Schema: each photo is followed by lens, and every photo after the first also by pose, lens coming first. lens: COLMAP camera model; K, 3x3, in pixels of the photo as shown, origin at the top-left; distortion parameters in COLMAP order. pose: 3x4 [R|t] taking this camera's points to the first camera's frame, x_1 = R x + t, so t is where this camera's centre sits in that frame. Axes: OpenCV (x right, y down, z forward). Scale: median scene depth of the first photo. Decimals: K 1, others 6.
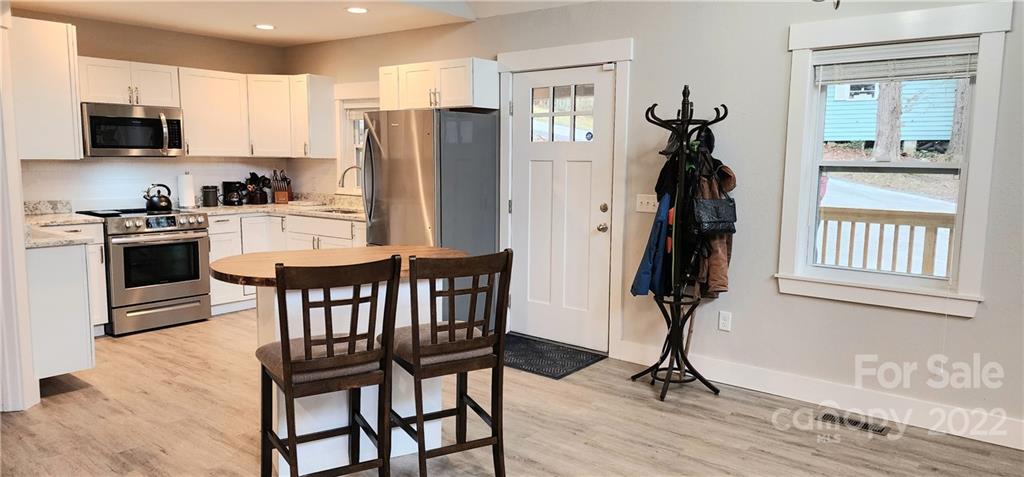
lens RADIAL K [[690.5, 0, 506.1], [0, 690.5, 235.1], [0, 0, 1]] dist [0.107258, -0.108557]
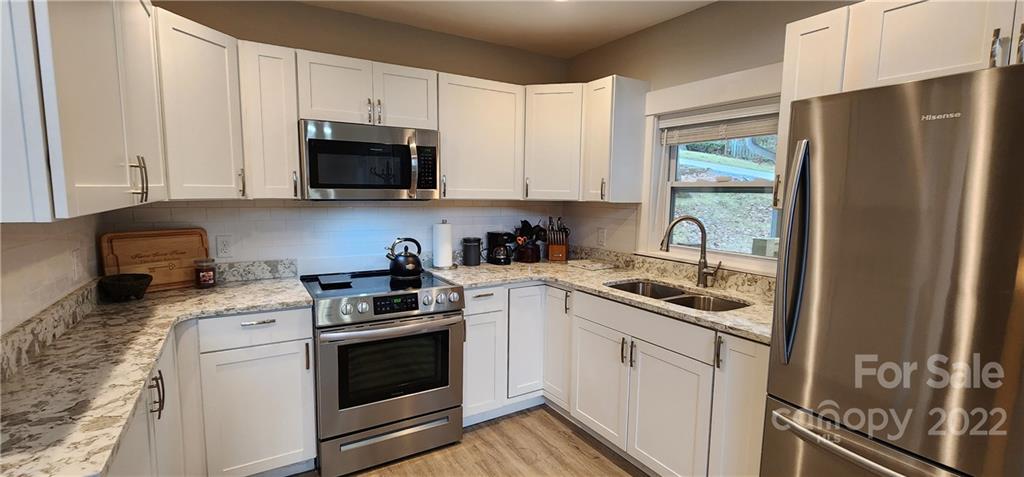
lens RADIAL K [[435.1, 0, 508.3], [0, 435.1, 241.2], [0, 0, 1]] dist [-0.014674, 0.000113]
pose [[0.943331, 0.042138, -0.329167, -0.247262], [-0.044597, 0.999005, 0.000079, -0.073379], [0.328843, 0.014606, 0.944272, 0.610962]]
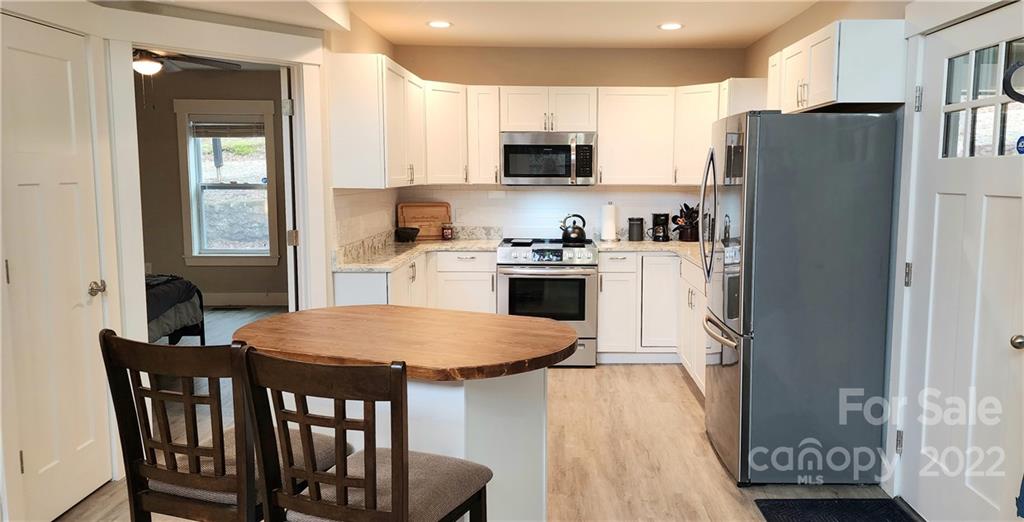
lens RADIAL K [[740.5, 0, 576.8], [0, 740.5, 263.5], [0, 0, 1]] dist [0.047317, -0.000908]
pose [[0.644863, 0.086795, -0.759354, 0.264619], [-0.088199, 0.995344, 0.038868, -0.045309], [0.759192, 0.041909, 0.649516, 0.358986]]
